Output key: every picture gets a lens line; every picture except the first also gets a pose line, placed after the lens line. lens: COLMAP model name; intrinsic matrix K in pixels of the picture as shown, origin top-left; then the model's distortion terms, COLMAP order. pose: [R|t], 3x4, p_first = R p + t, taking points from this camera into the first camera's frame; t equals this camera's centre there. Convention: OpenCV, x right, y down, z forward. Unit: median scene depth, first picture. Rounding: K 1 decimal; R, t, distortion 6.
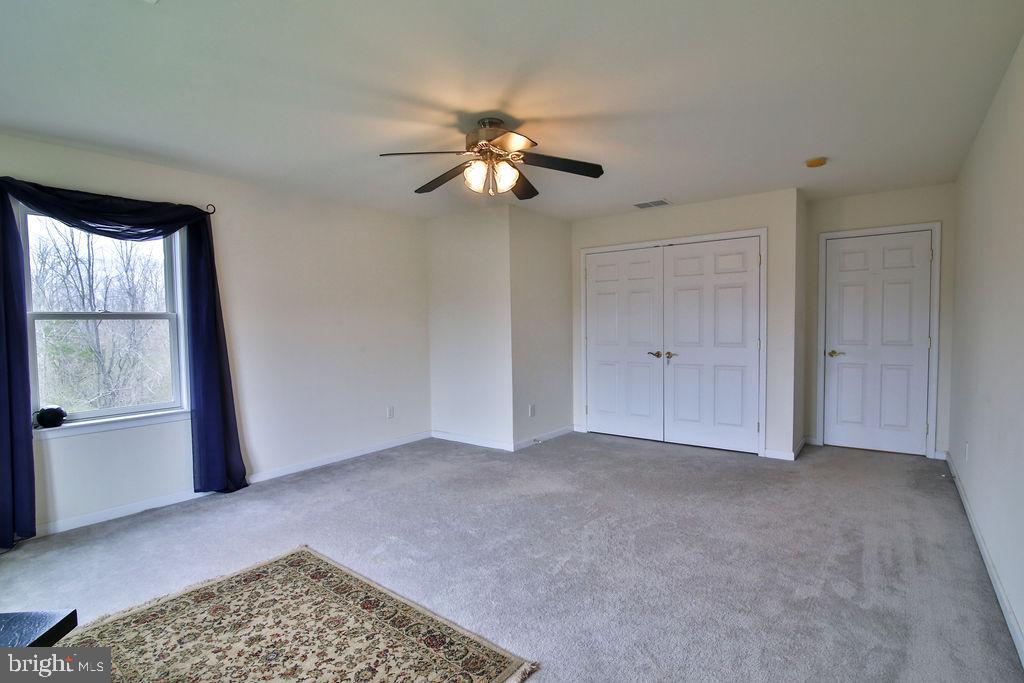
lens RADIAL K [[499.9, 0, 514.1], [0, 499.9, 349.2], [0, 0, 1]] dist [-0.022832, -0.001029]
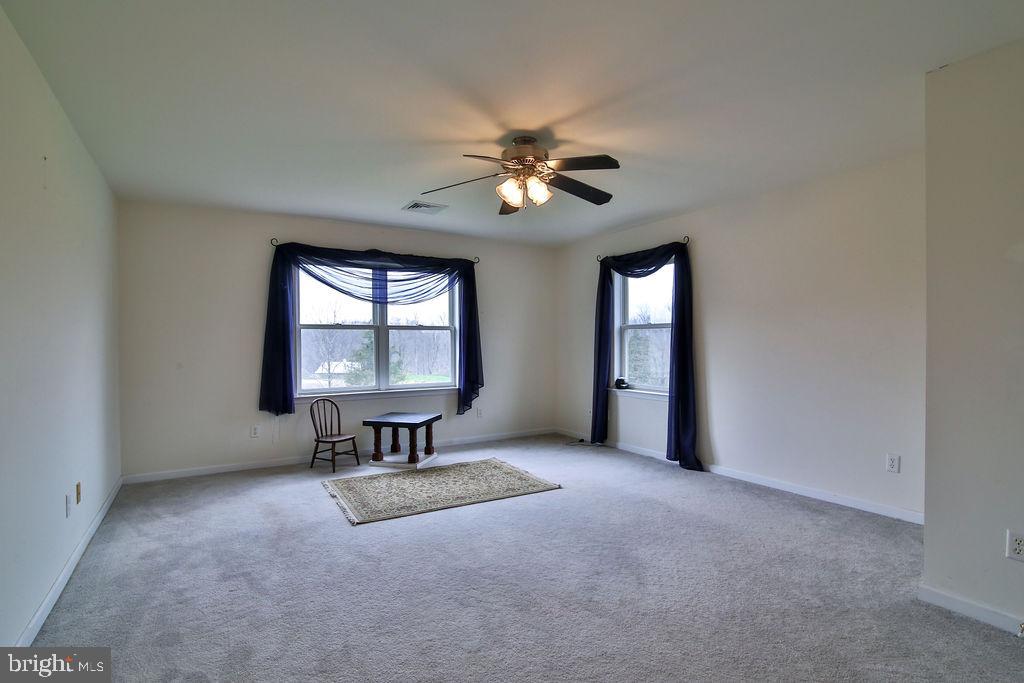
lens RADIAL K [[499.9, 0, 514.1], [0, 499.9, 349.2], [0, 0, 1]] dist [-0.022832, -0.001029]
pose [[-0.365179, 0.029735, -0.930462, 0.943725], [-0.034482, 0.998372, 0.045438, -0.060501], [0.930299, 0.048678, -0.363559, 1.367630]]
